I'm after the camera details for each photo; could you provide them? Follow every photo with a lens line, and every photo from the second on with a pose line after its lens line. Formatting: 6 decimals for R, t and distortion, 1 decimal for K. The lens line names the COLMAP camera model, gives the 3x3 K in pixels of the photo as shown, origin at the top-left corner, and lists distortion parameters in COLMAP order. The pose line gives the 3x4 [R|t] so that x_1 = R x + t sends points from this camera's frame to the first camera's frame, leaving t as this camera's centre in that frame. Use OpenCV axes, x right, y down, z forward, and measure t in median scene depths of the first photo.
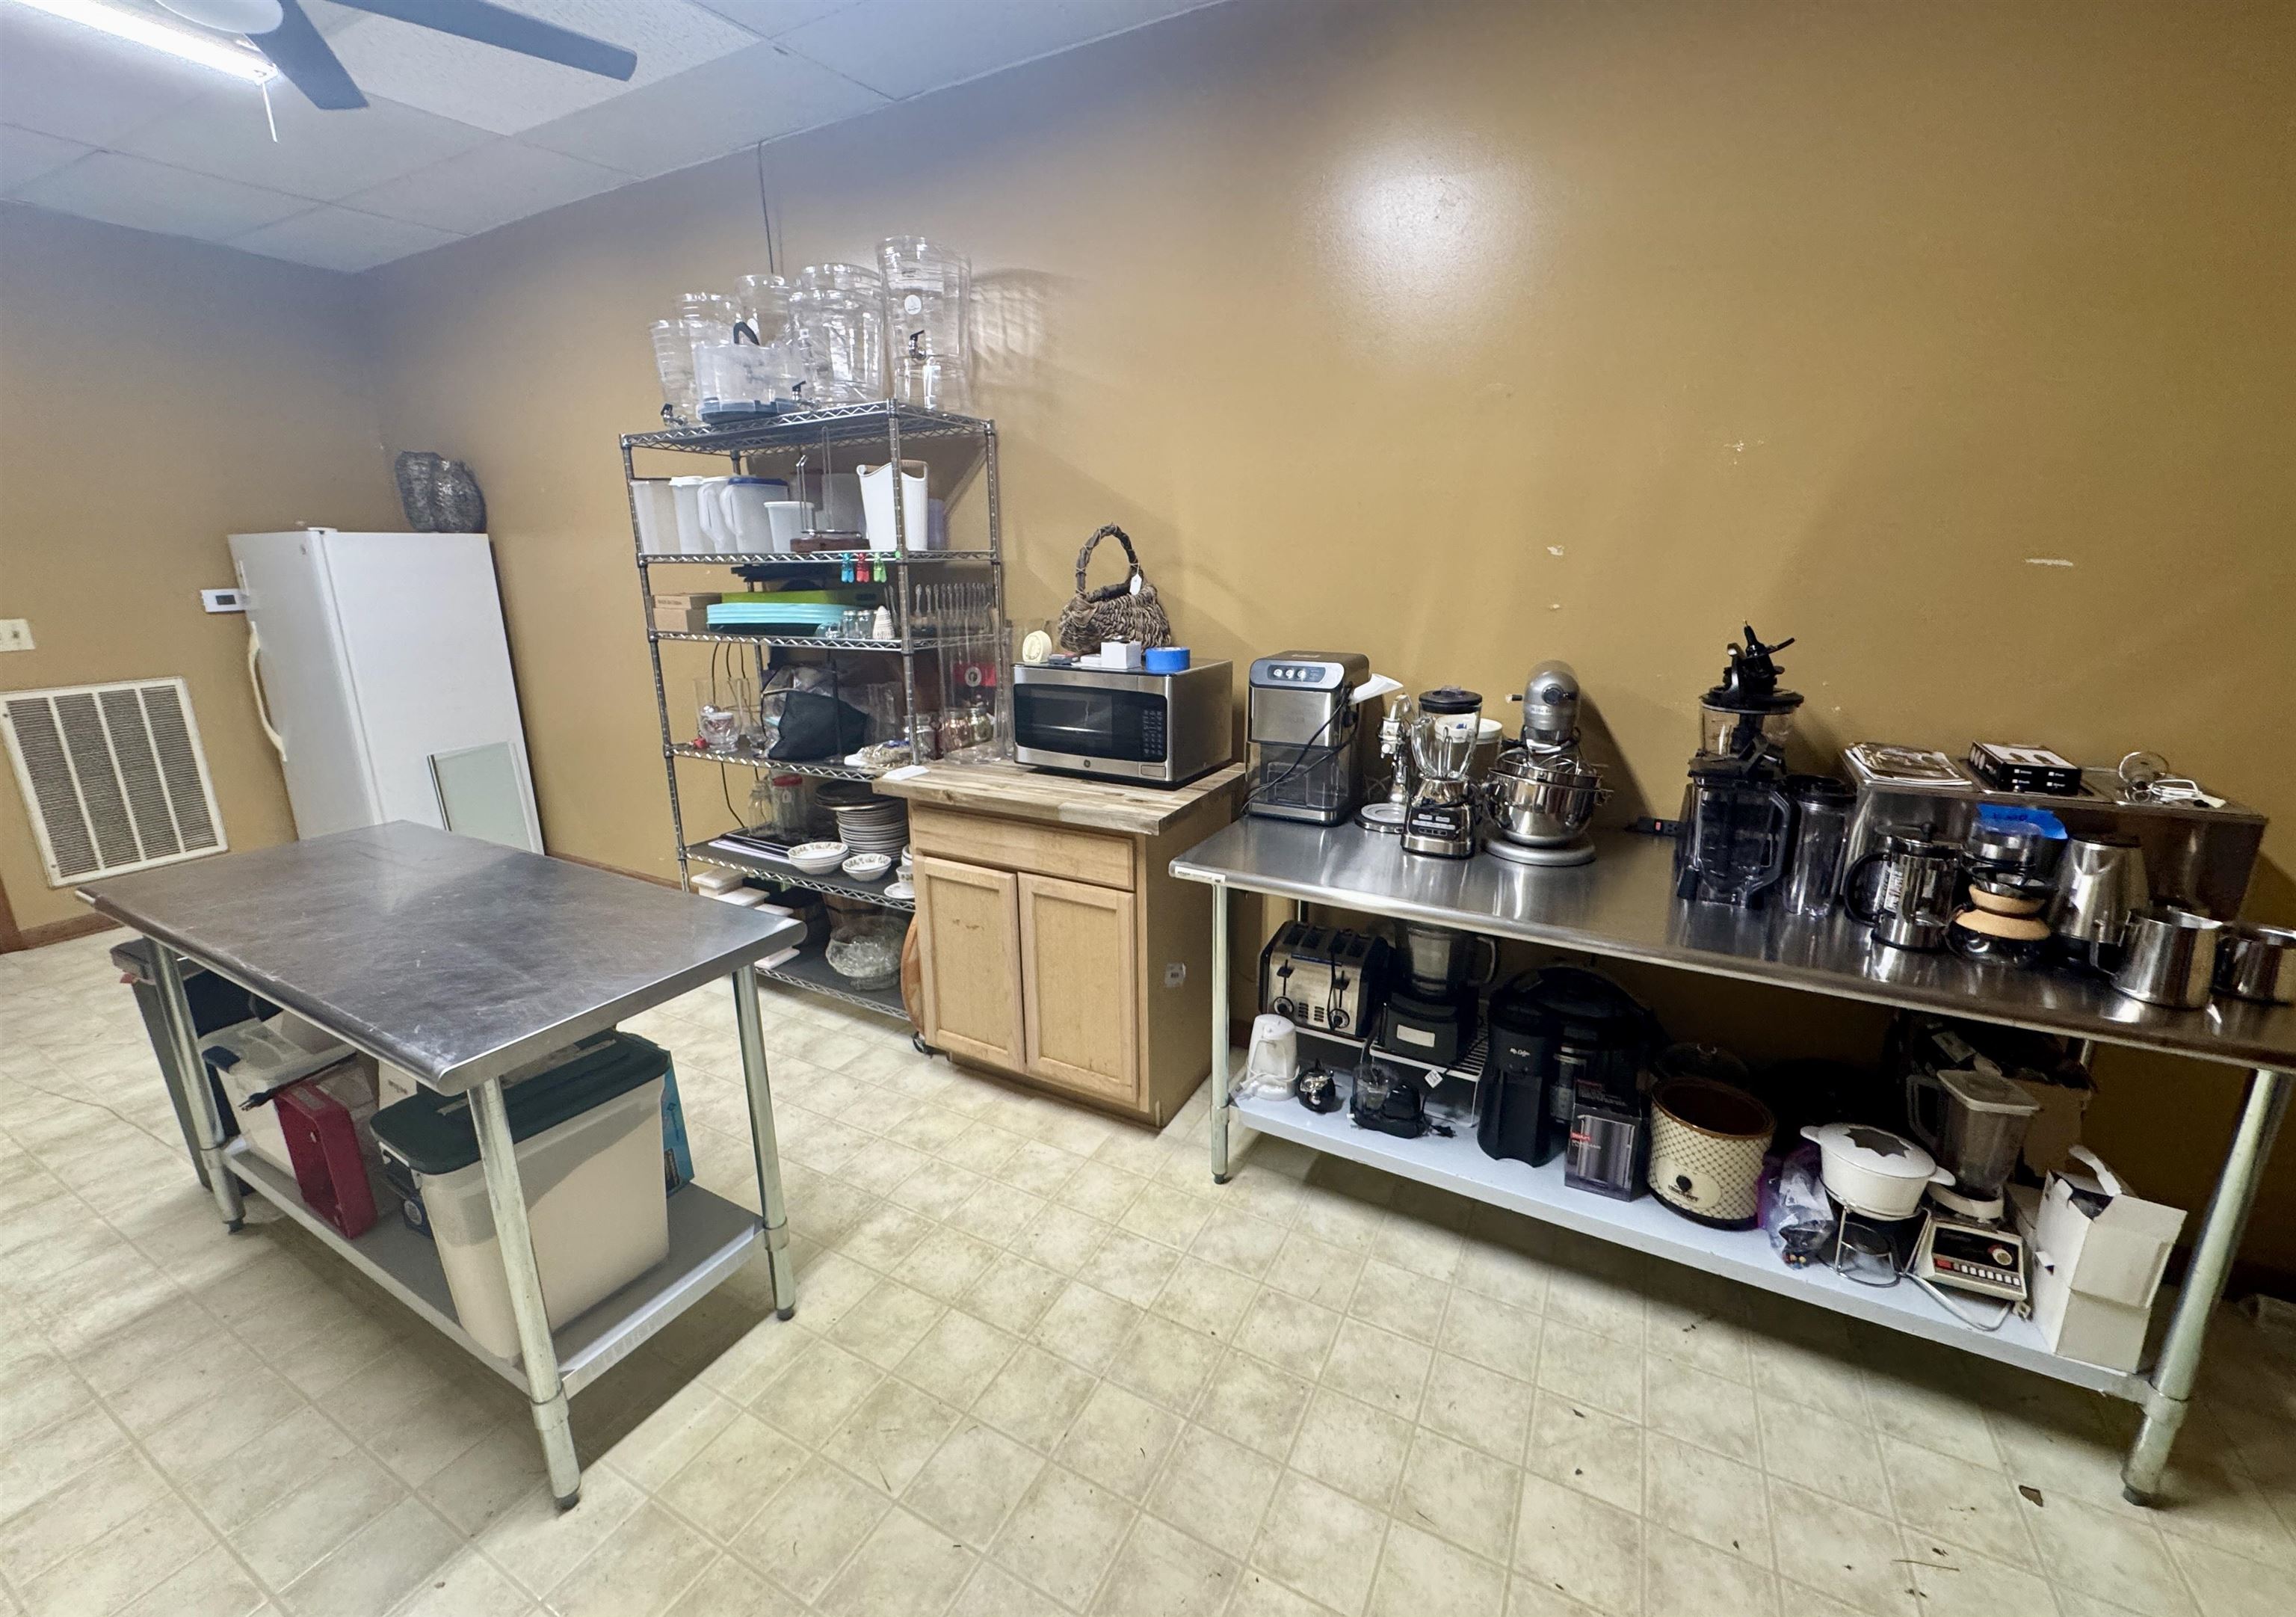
lens RADIAL K [[916.2, 0, 1143.0], [0, 916.2, 783.4], [0, 0, 1]] dist [-0.001958, -0.000348]
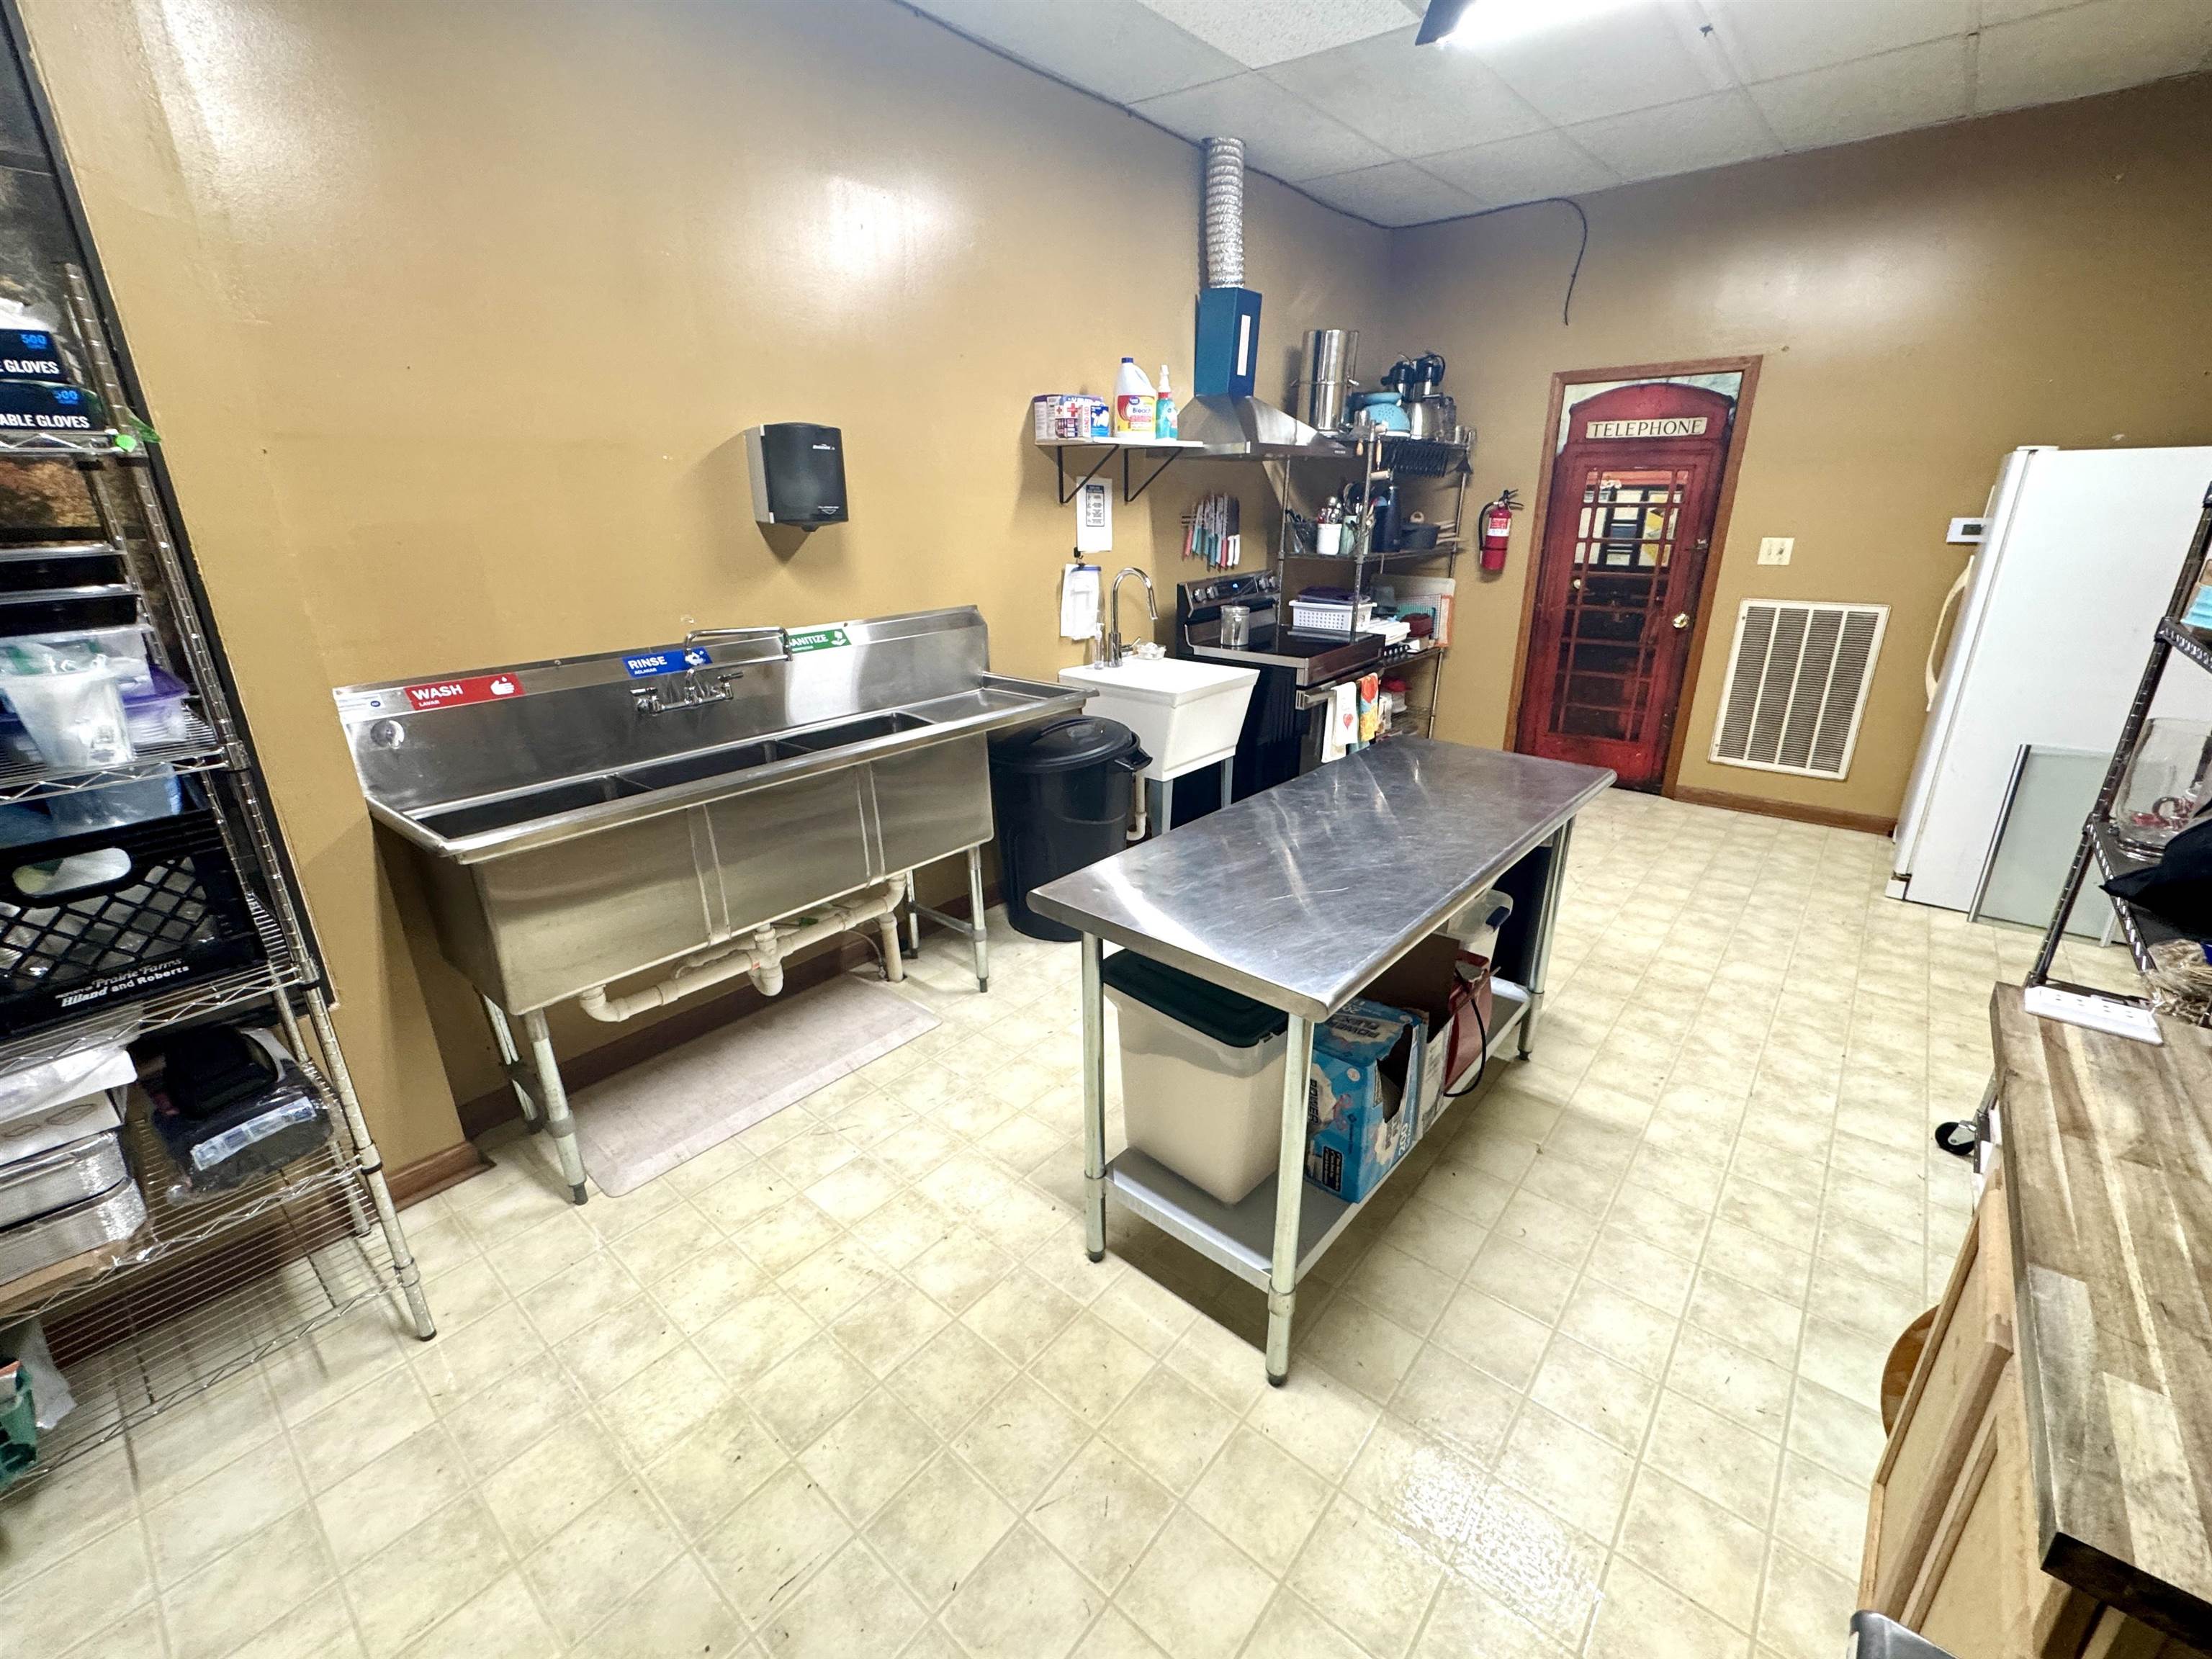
lens RADIAL K [[921.0, 0, 1103.8], [0, 921.0, 823.2], [0, 0, 1]] dist [-0.002848, -0.000590]
pose [[-0.210663, 0.340956, -0.916171, 0.229369], [-0.225639, 0.894936, 0.384936, -0.170840], [0.951162, 0.287816, -0.111597, 0.643431]]
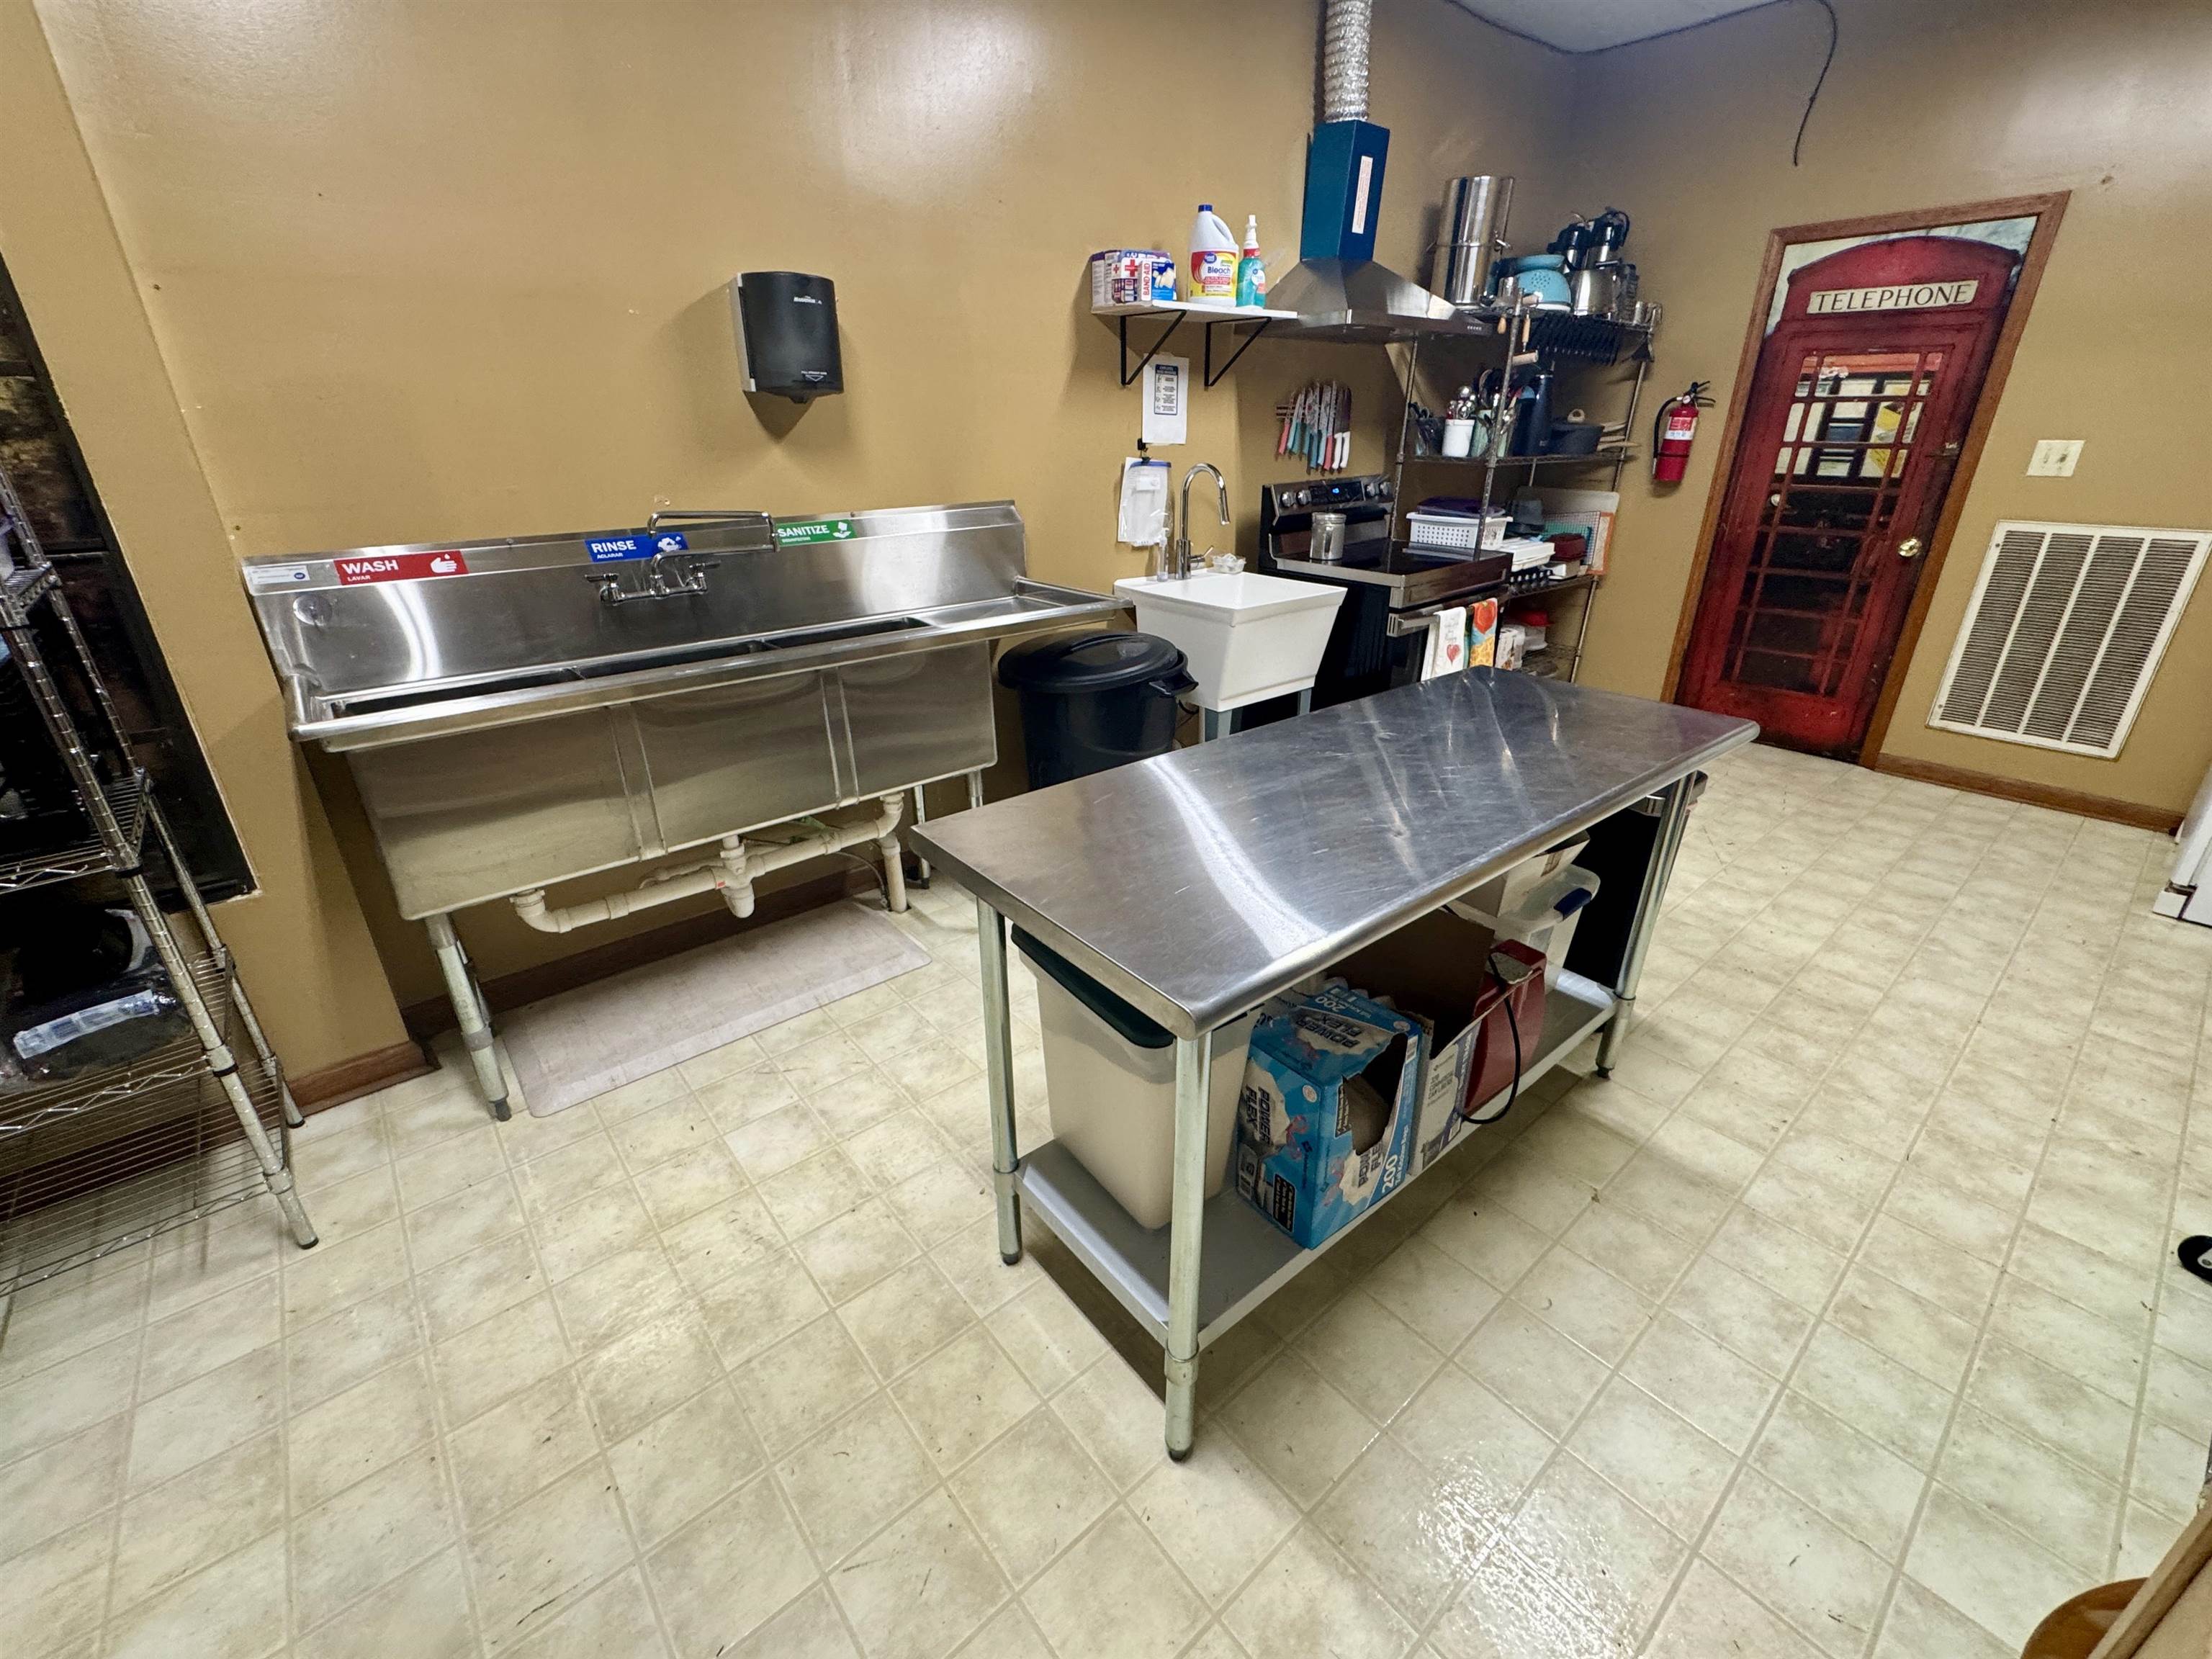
lens RADIAL K [[921.0, 0, 1103.8], [0, 921.0, 823.2], [0, 0, 1]] dist [-0.002848, -0.000590]
pose [[-0.373328, 0.385254, -0.843923, 0.041437], [-0.215448, 0.848817, 0.482796, -0.140601], [0.902335, 0.362063, -0.233884, 0.768427]]
